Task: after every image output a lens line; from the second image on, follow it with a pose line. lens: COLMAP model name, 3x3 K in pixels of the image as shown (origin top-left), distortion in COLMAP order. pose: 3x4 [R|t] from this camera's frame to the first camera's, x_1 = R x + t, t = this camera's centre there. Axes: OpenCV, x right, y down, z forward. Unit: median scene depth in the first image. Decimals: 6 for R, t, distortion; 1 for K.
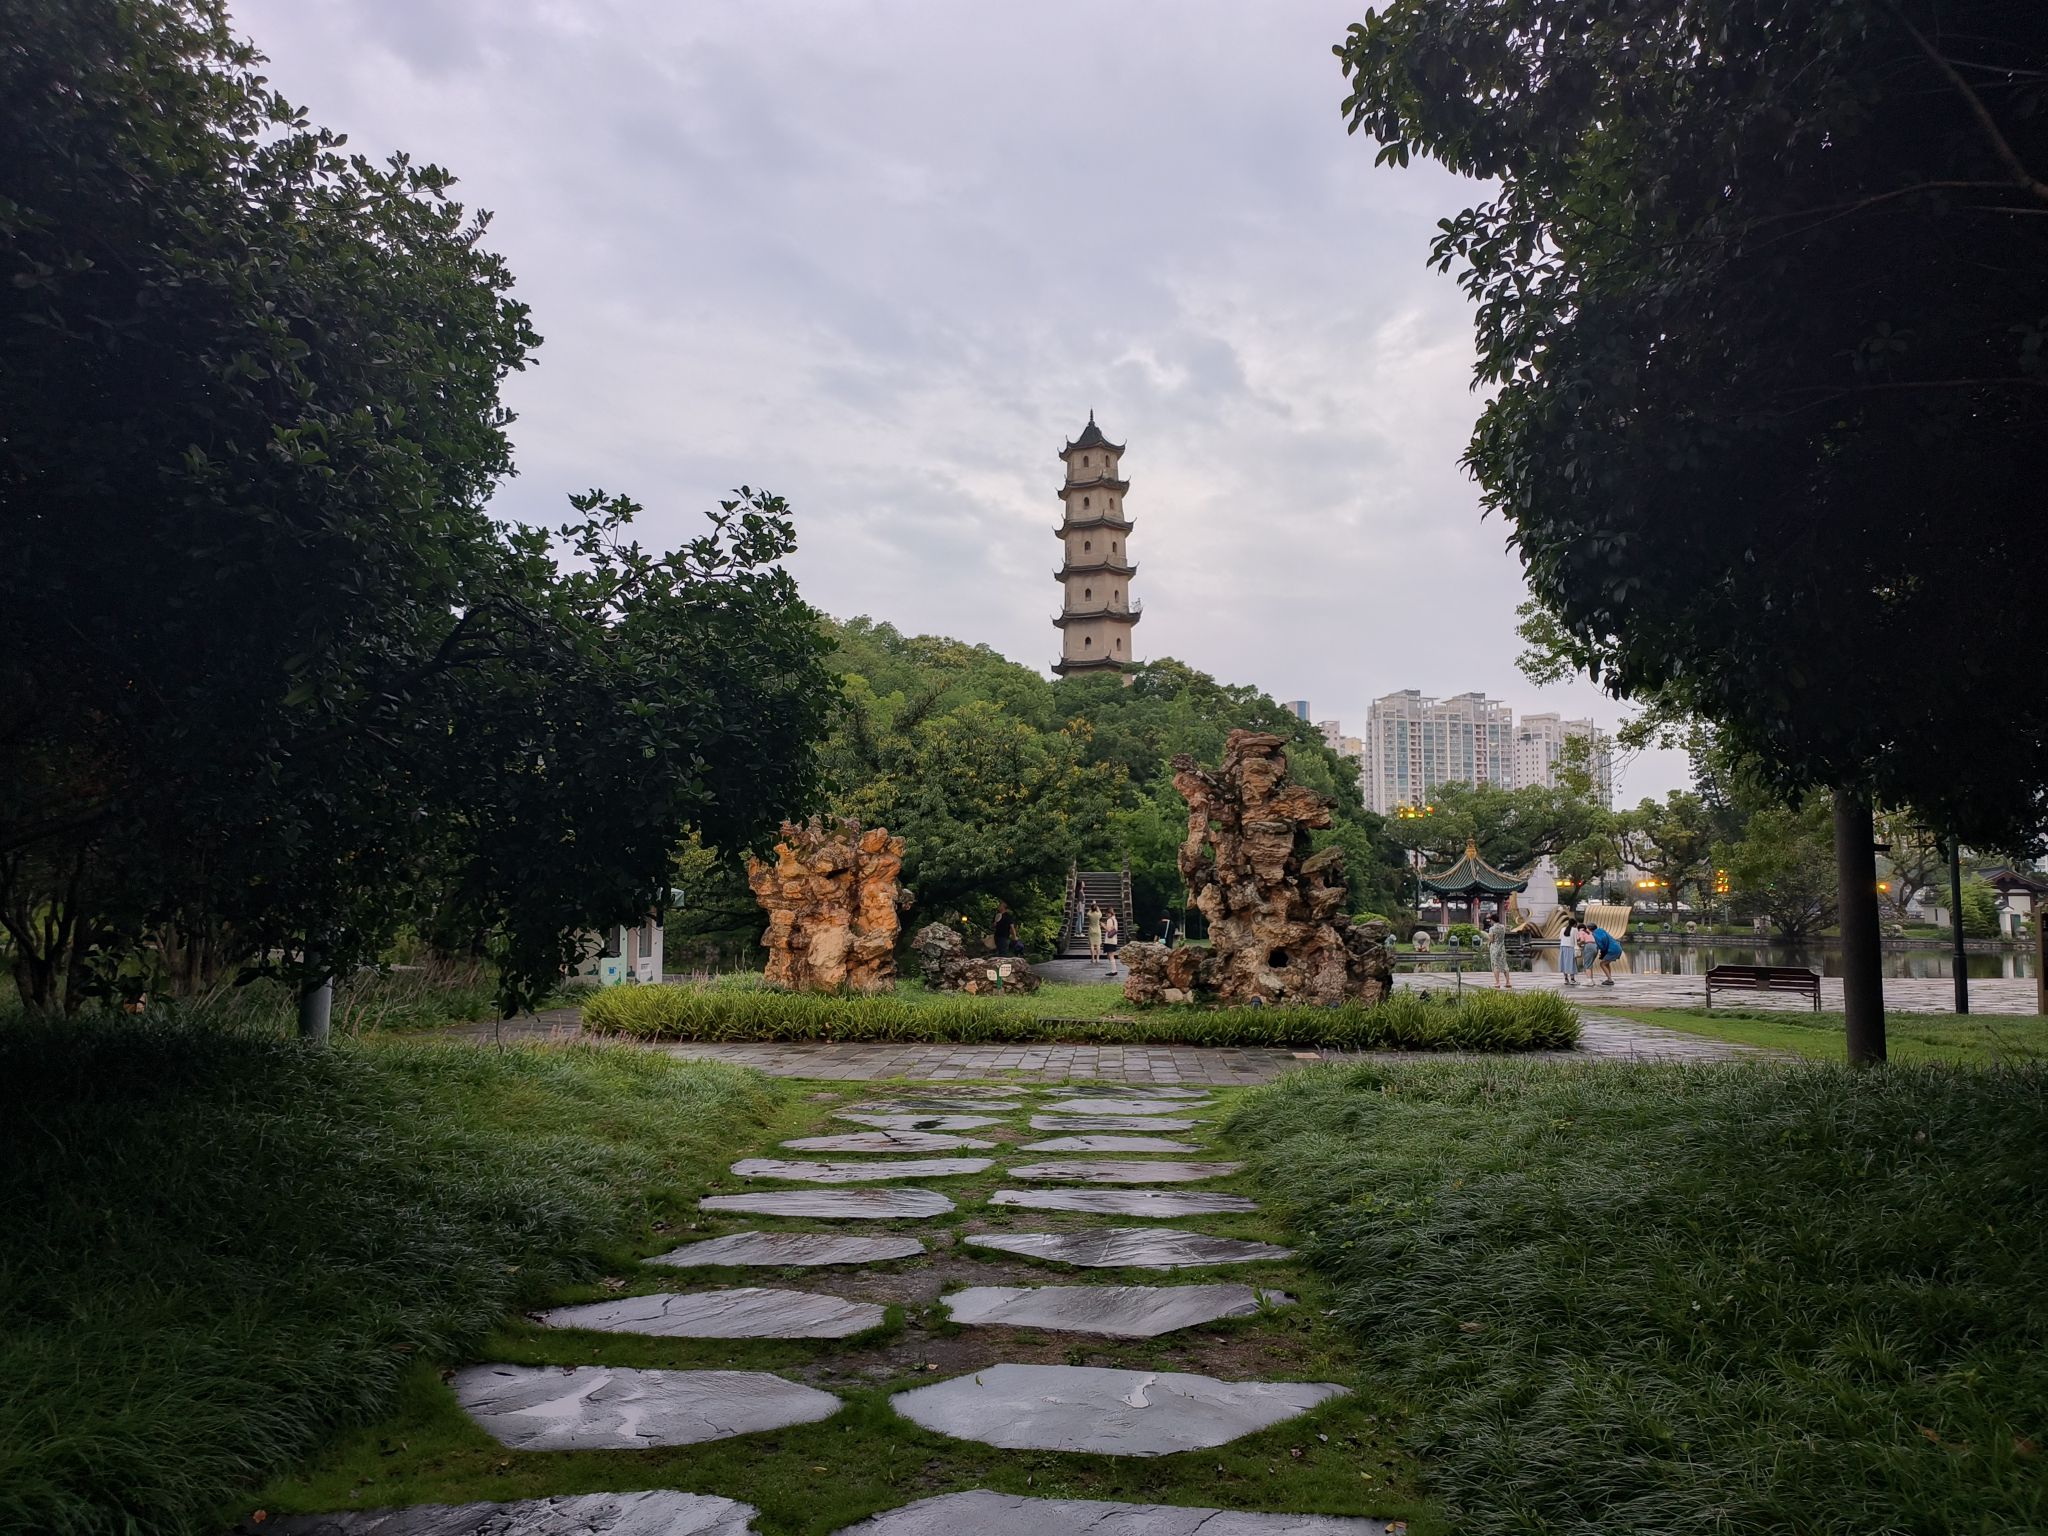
lens RADIAL K [[1436.2, 0, 1014.1], [0, 1436.2, 763.5], [0, 0, 1]] dist [0.005919, 0.000837]
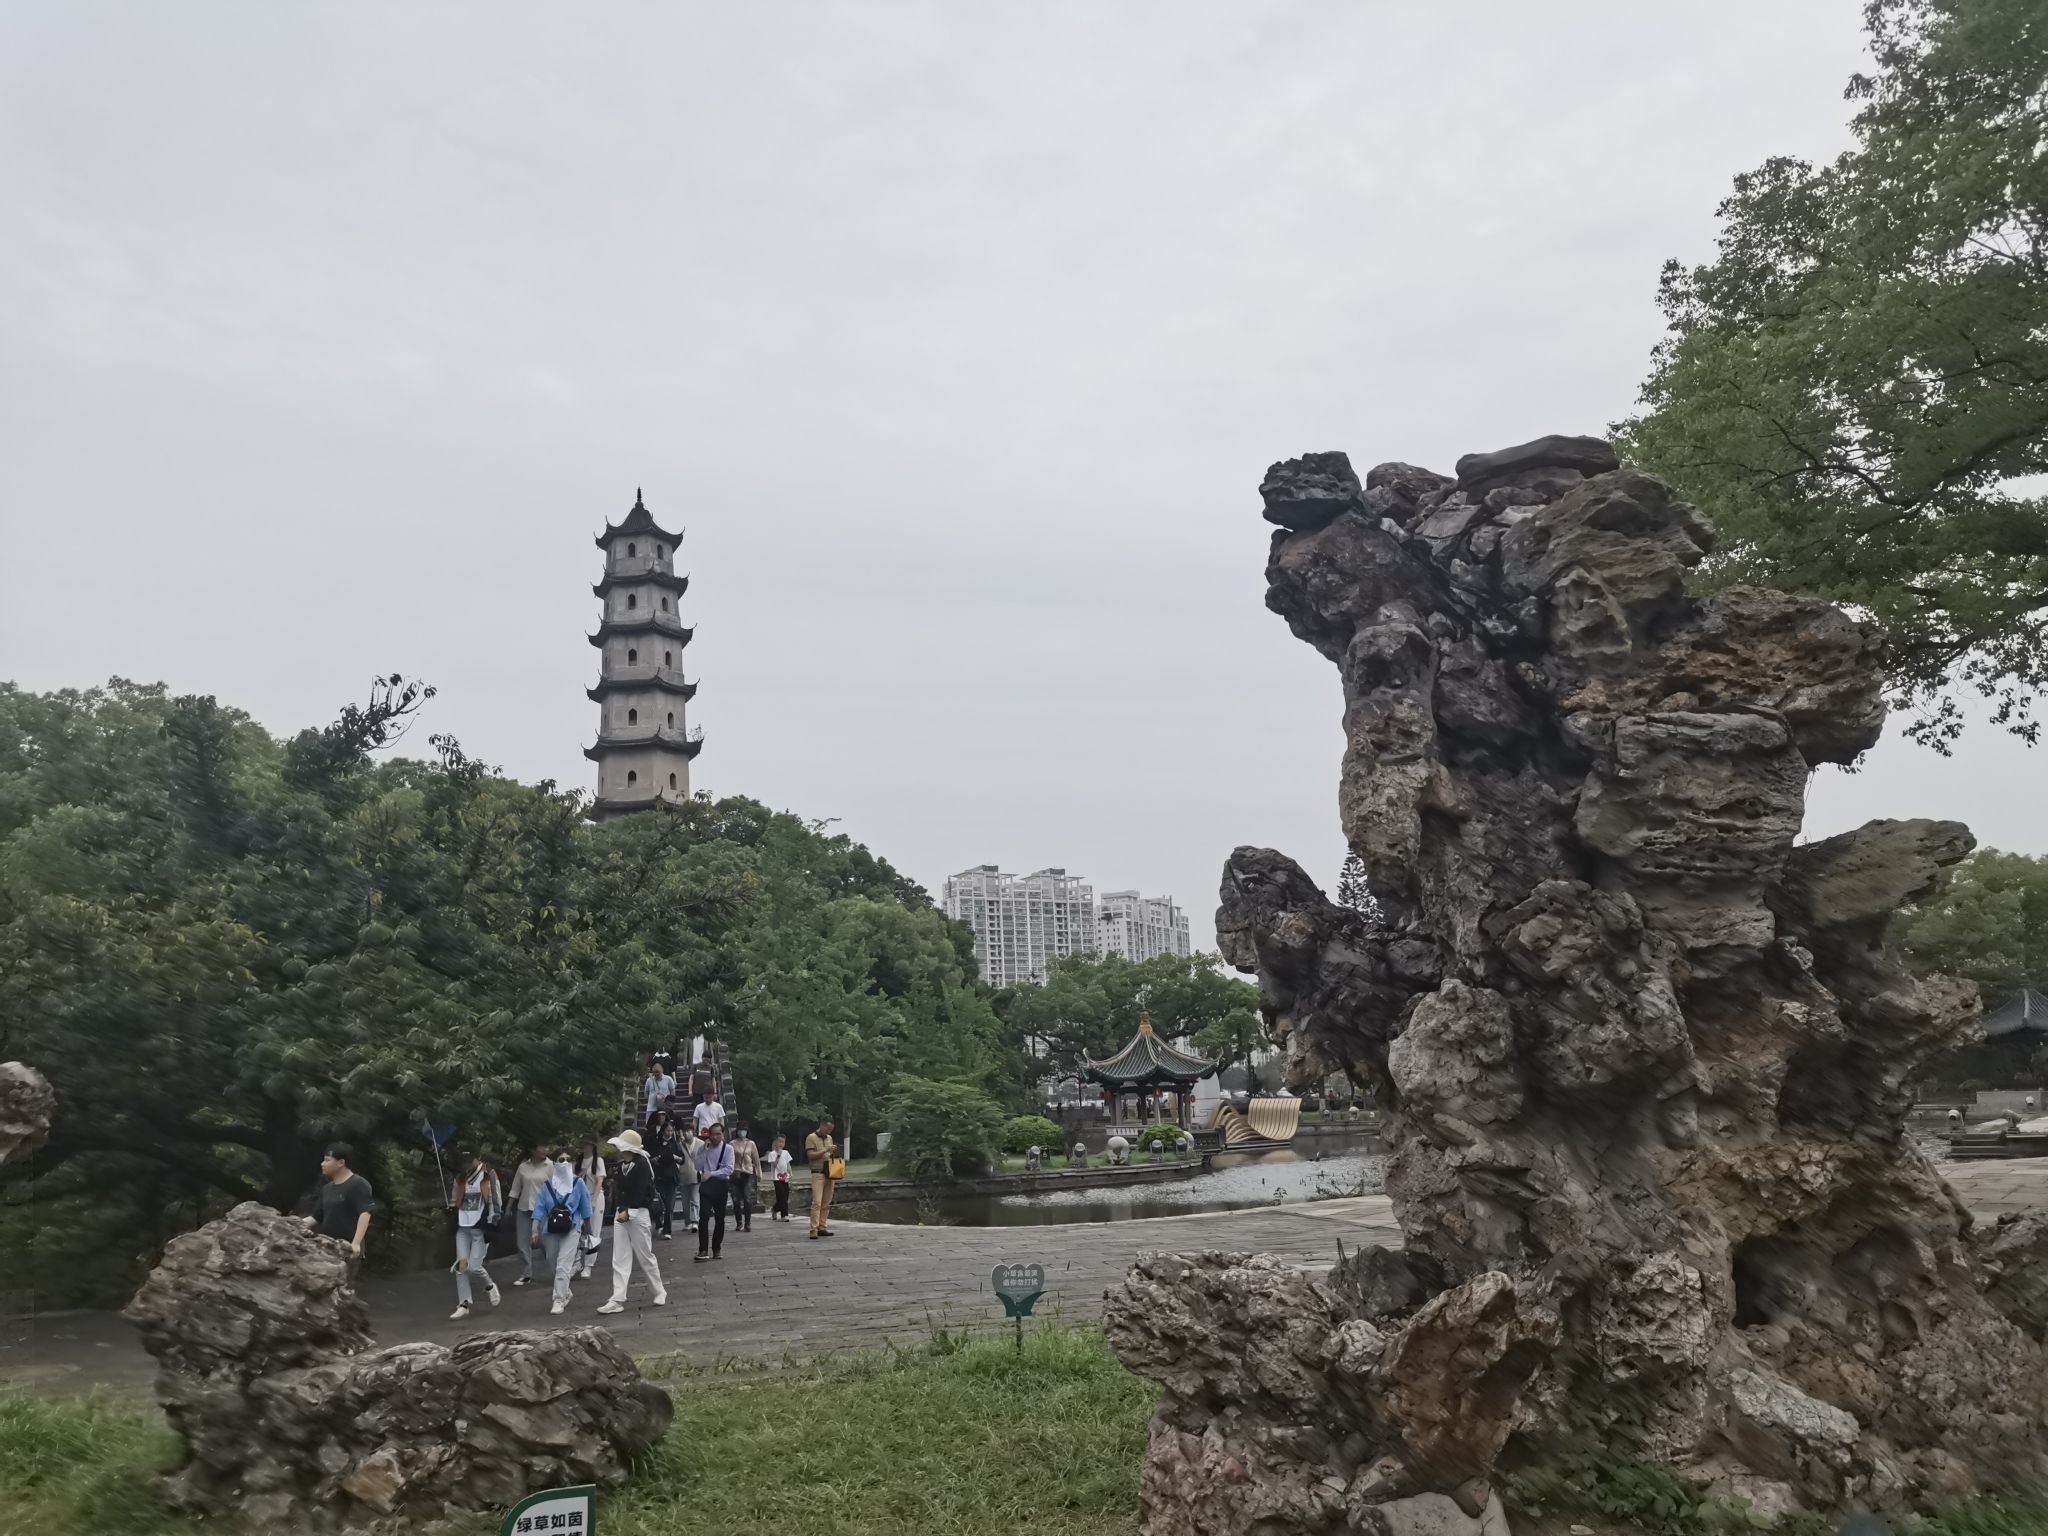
lens RADIAL K [[1592.9, 0, 1057.3], [0, 1592.9, 784.9], [0, 0, 1]] dist [0.004945, 0.003797]
pose [[0.949089, 0.016212, 0.314591, -0.001344], [0.017214, 0.994513, -0.103183, 0.011761], [-0.314538, 0.103345, 0.943602, 0.116758]]
